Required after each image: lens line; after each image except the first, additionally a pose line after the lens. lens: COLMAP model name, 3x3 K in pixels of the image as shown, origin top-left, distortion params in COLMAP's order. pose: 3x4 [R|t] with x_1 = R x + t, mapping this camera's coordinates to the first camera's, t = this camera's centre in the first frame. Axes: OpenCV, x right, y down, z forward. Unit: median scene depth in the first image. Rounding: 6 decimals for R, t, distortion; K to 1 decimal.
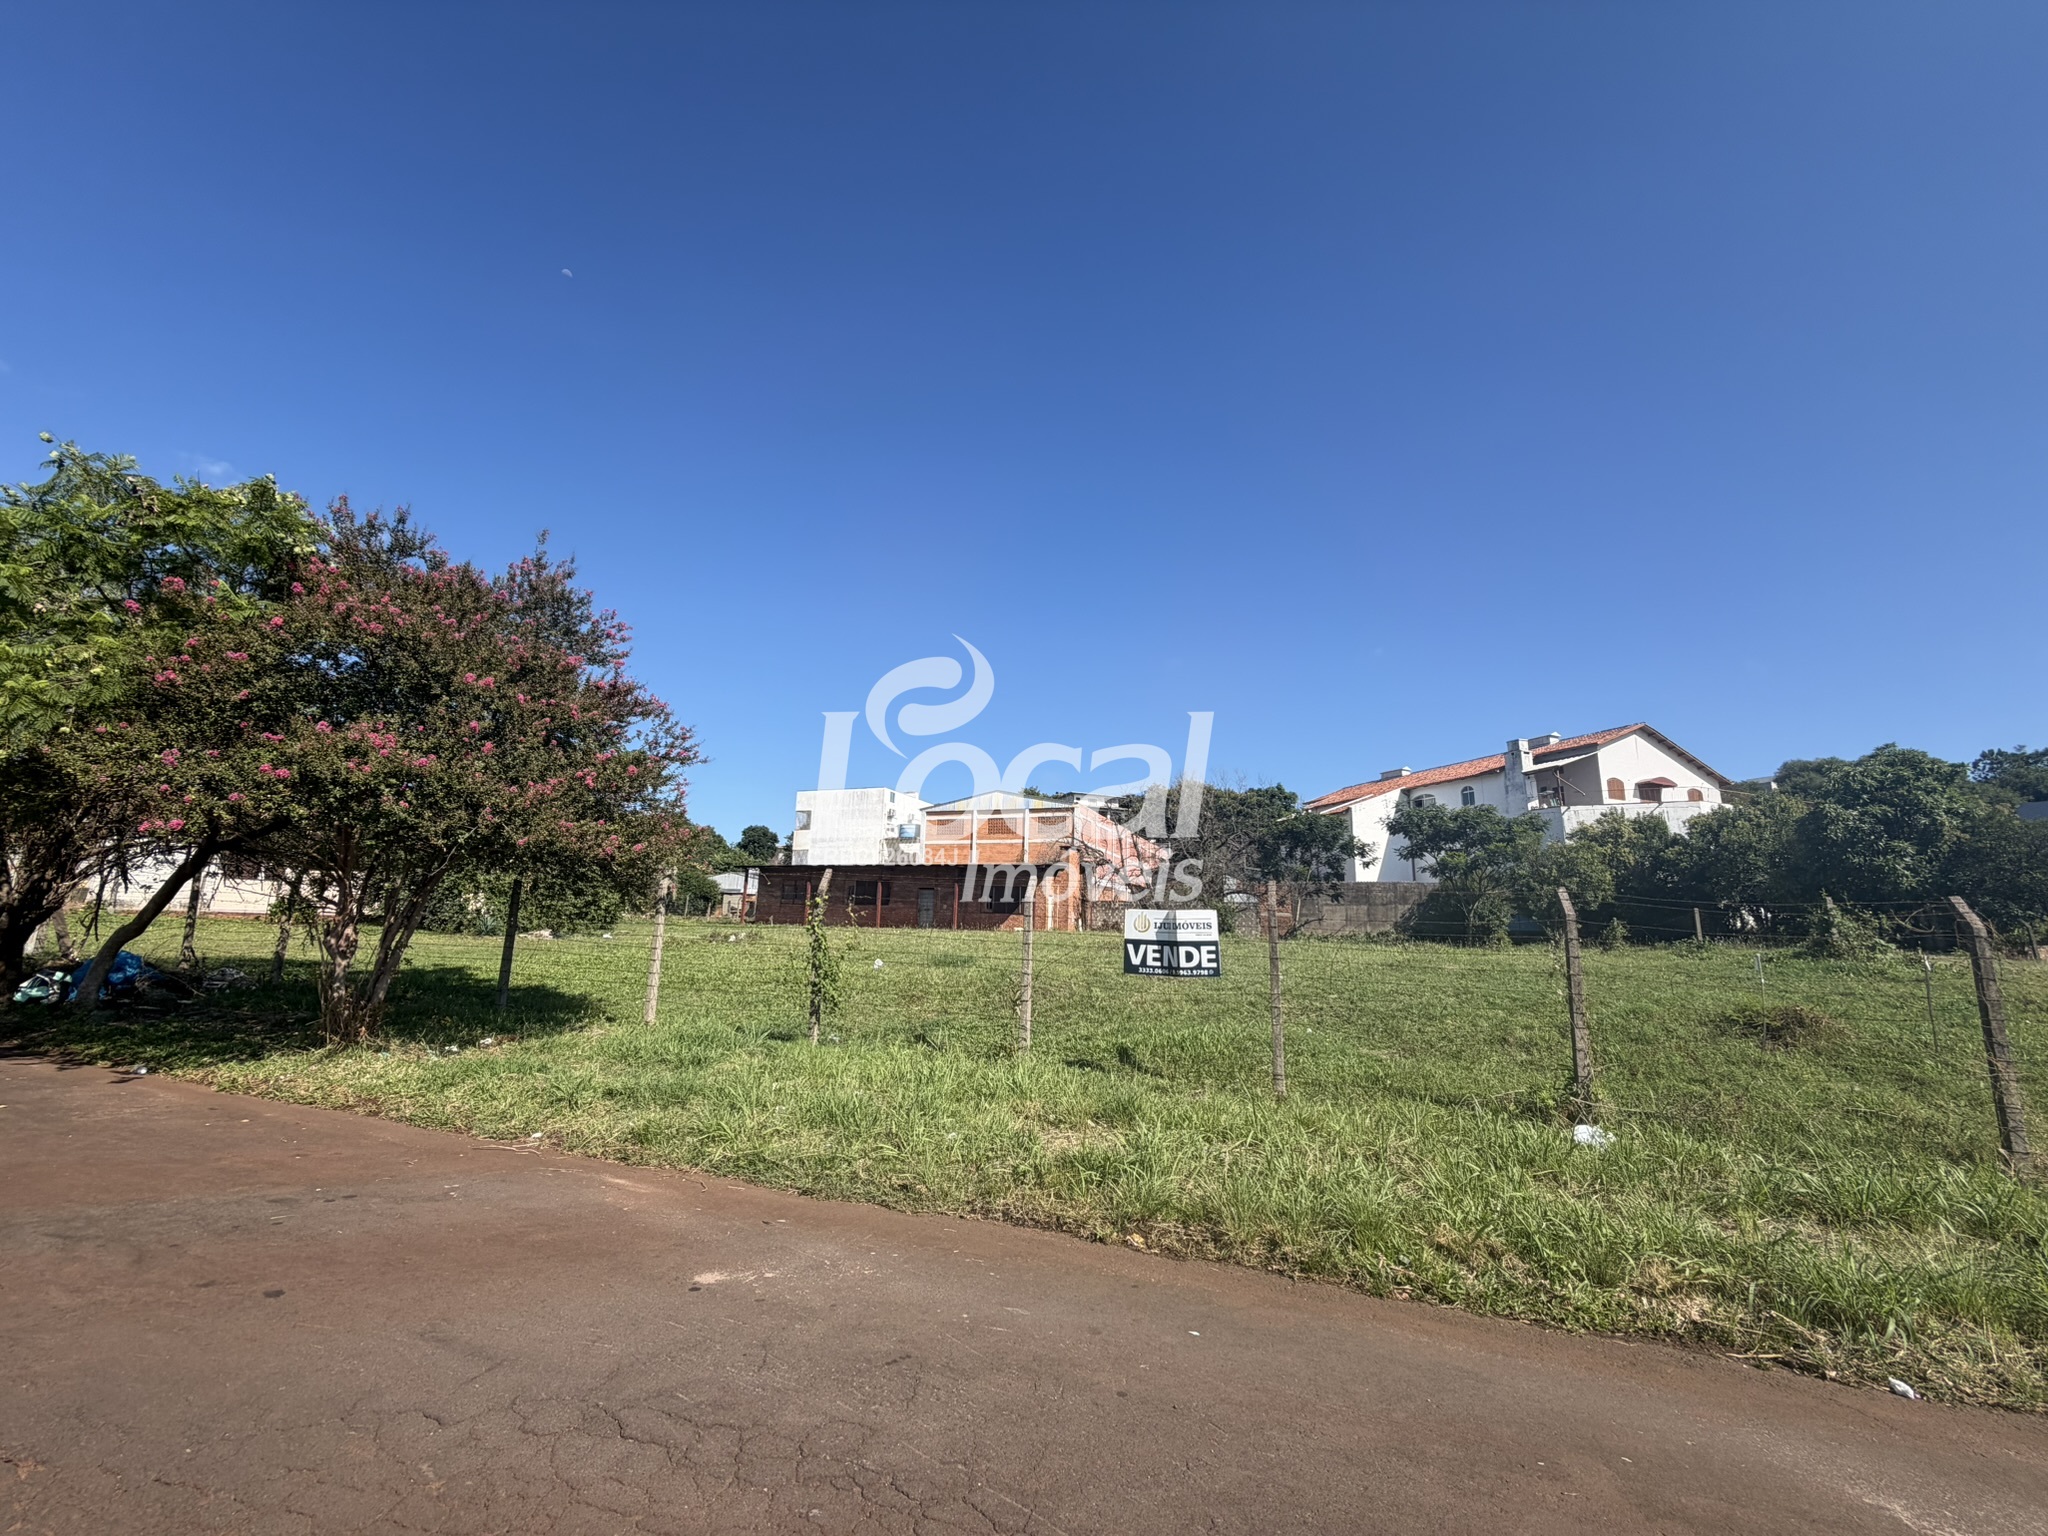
lens RADIAL K [[811.4, 0, 1018.6], [0, 811.4, 761.6], [0, 0, 1]] dist [-0.001018, 0.000291]
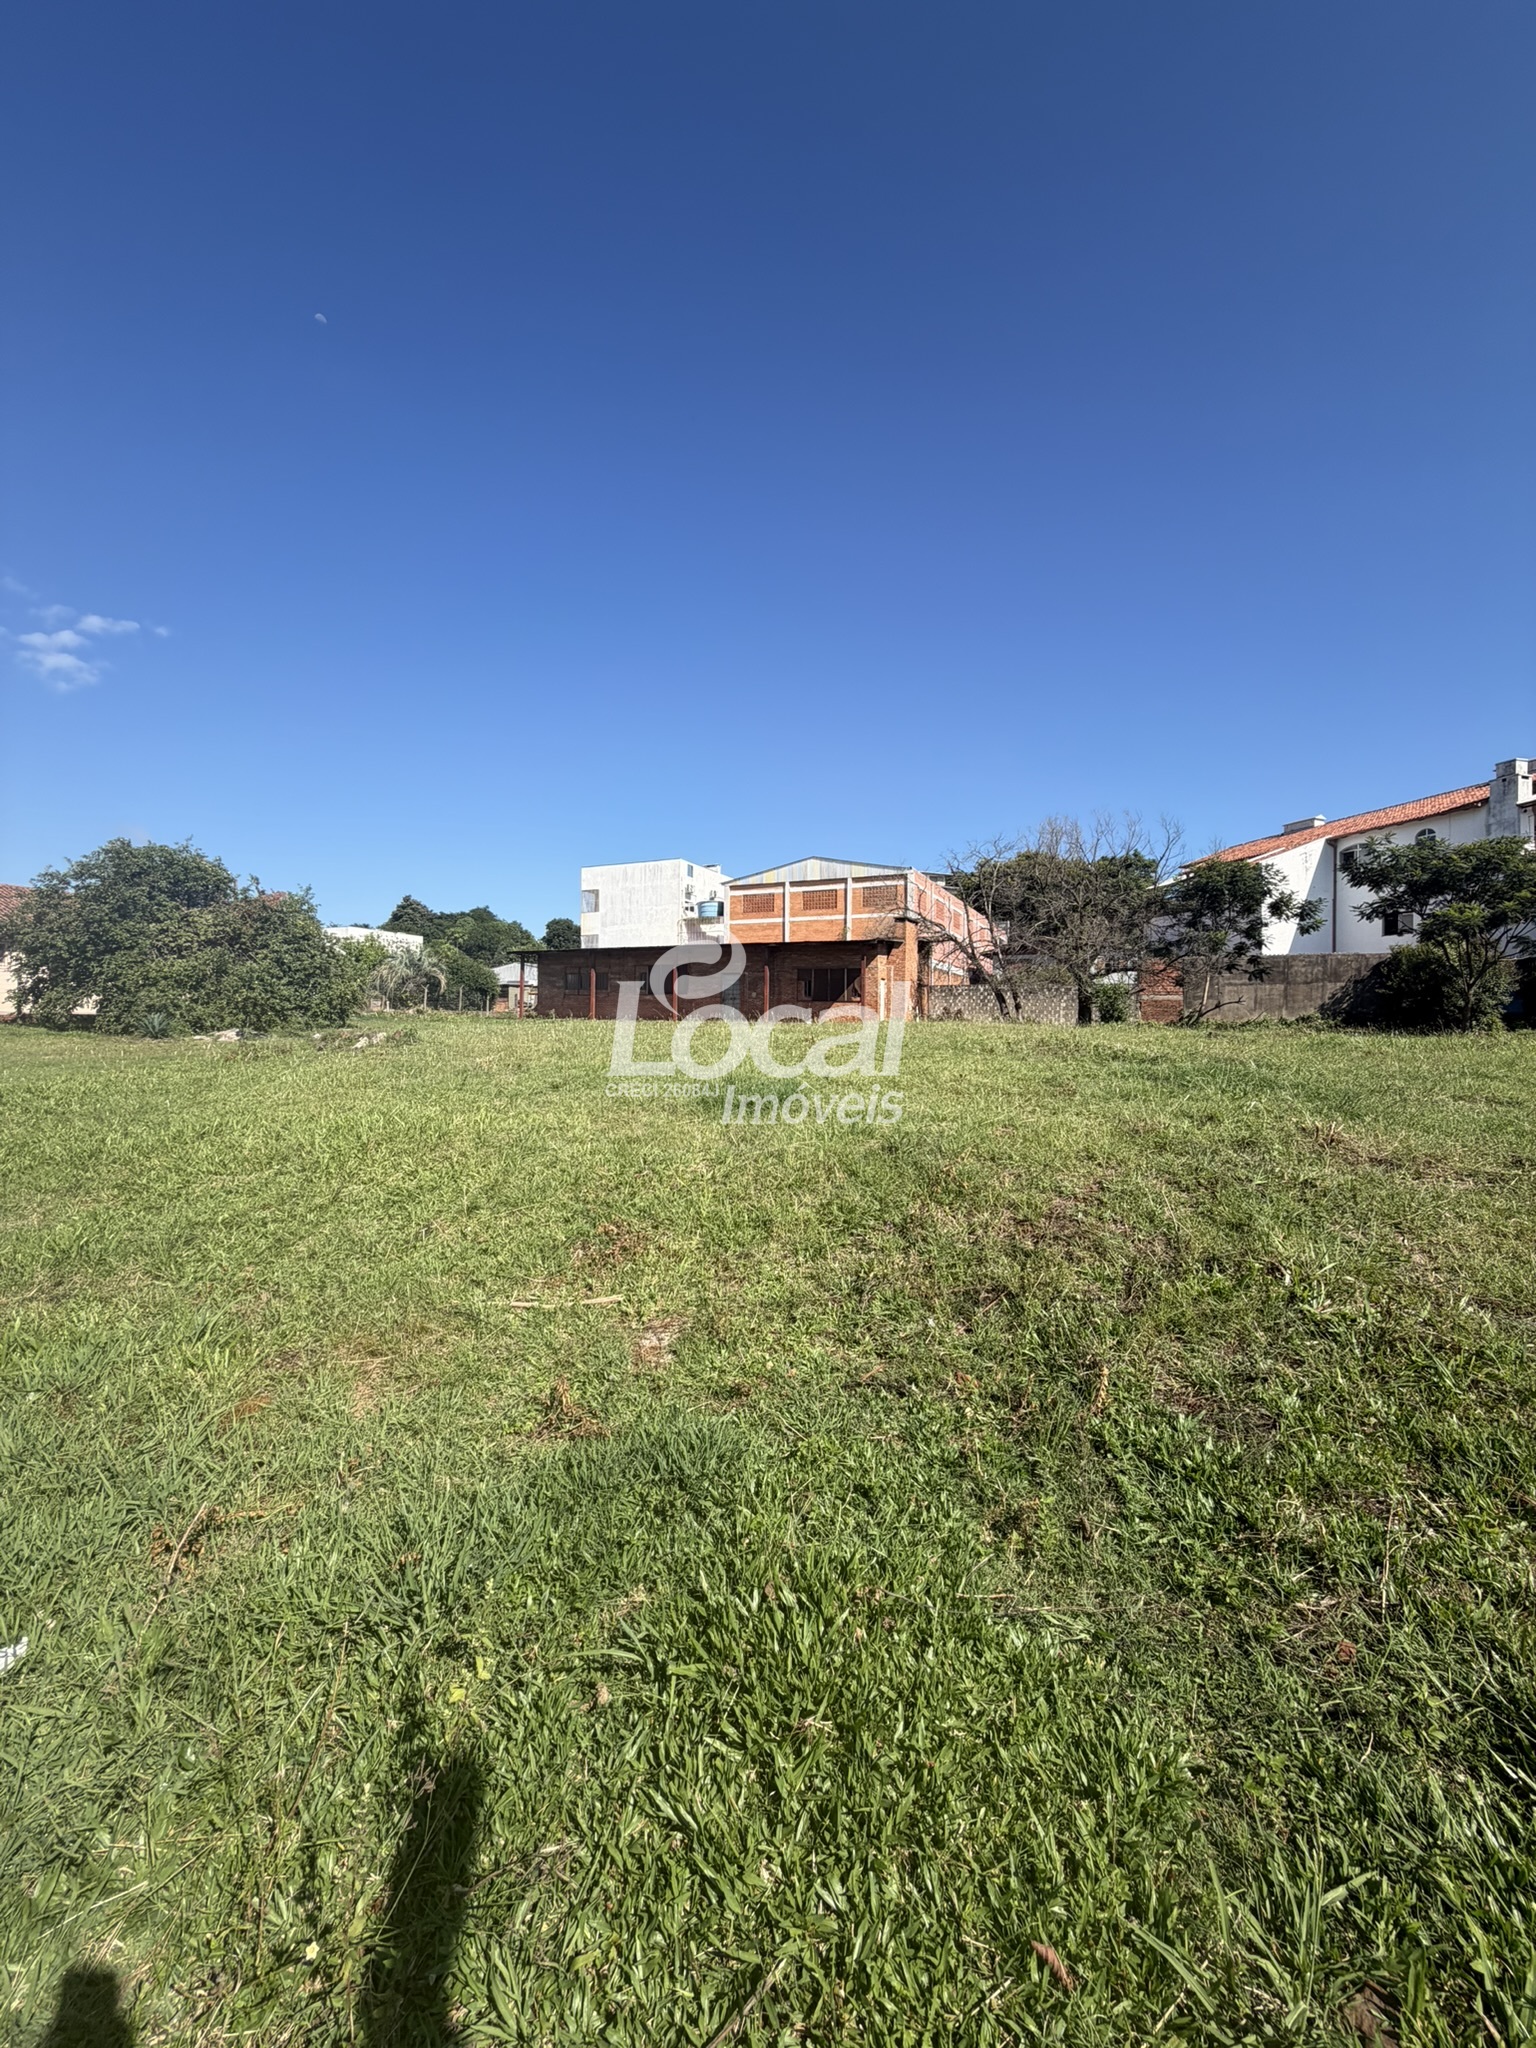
lens RADIAL K [[811.4, 0, 769.6], [0, 811.4, 1013.3], [0, 0, 1]] dist [-0.001018, 0.000291]
pose [[0.996935, -0.015954, -0.076589, -0.042432], [0.030450, 0.980919, 0.192016, 0.137449], [0.072064, -0.193760, 0.978399, 0.661872]]
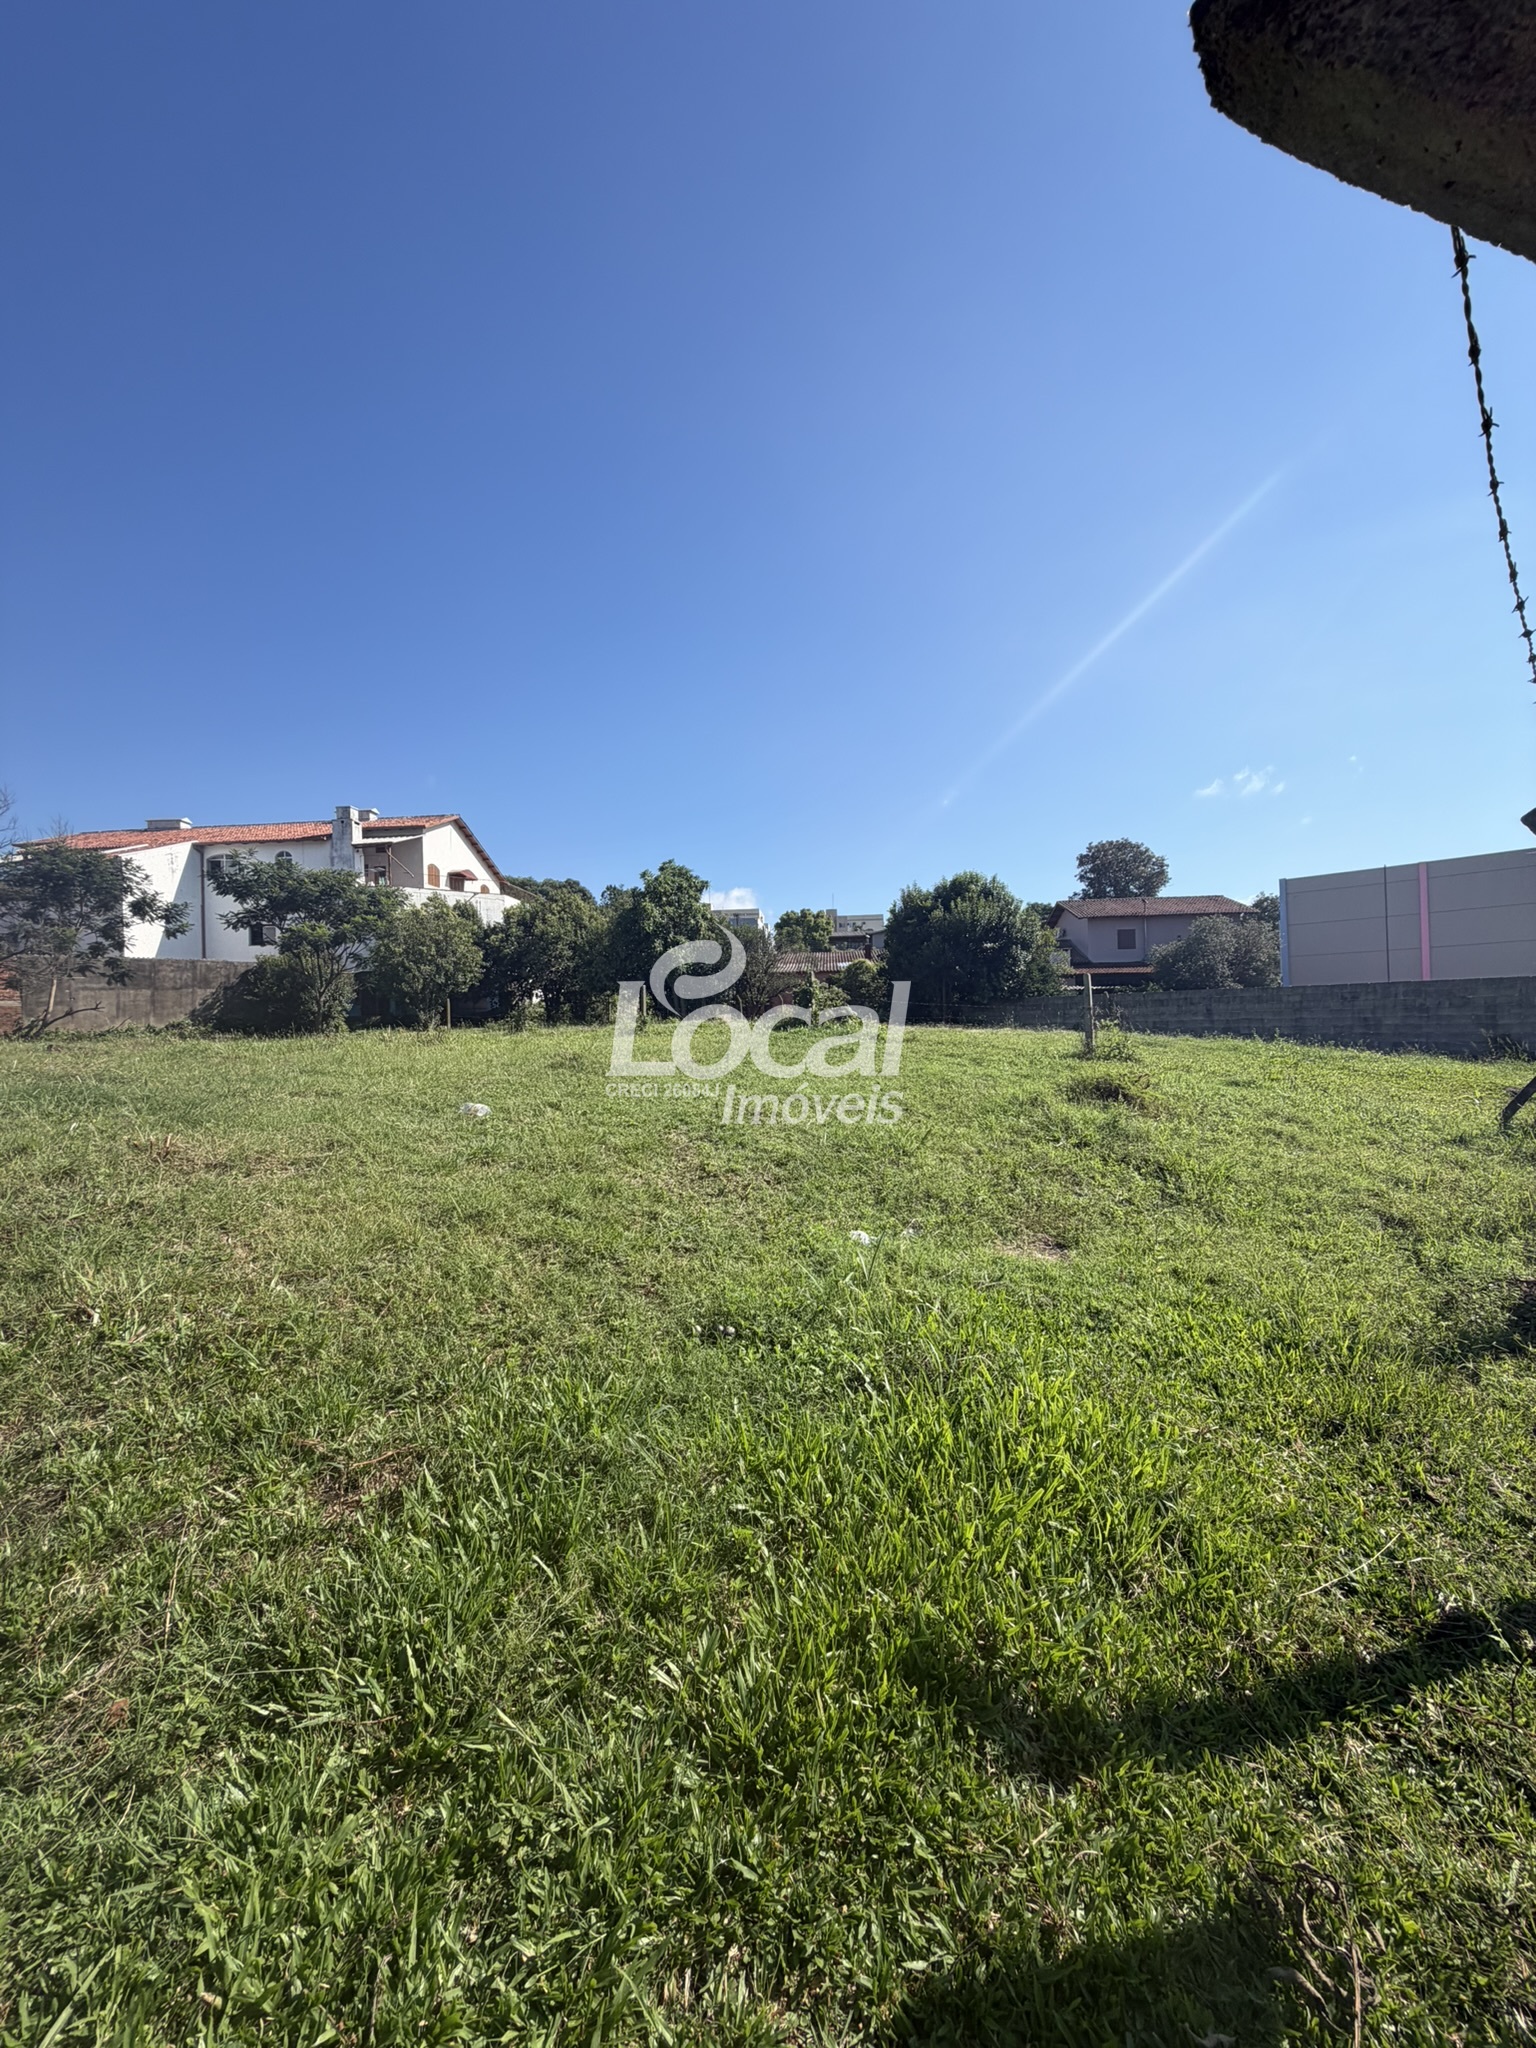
lens RADIAL K [[811.4, 0, 768.0], [0, 811.4, 1023.4], [0, 0, 1]] dist [-0.001018, 0.000291]
pose [[0.422282, -0.037953, 0.905670, -0.027533], [-0.152363, 0.981936, 0.112191, 0.136726], [-0.893568, -0.185367, 0.408871, 0.659292]]
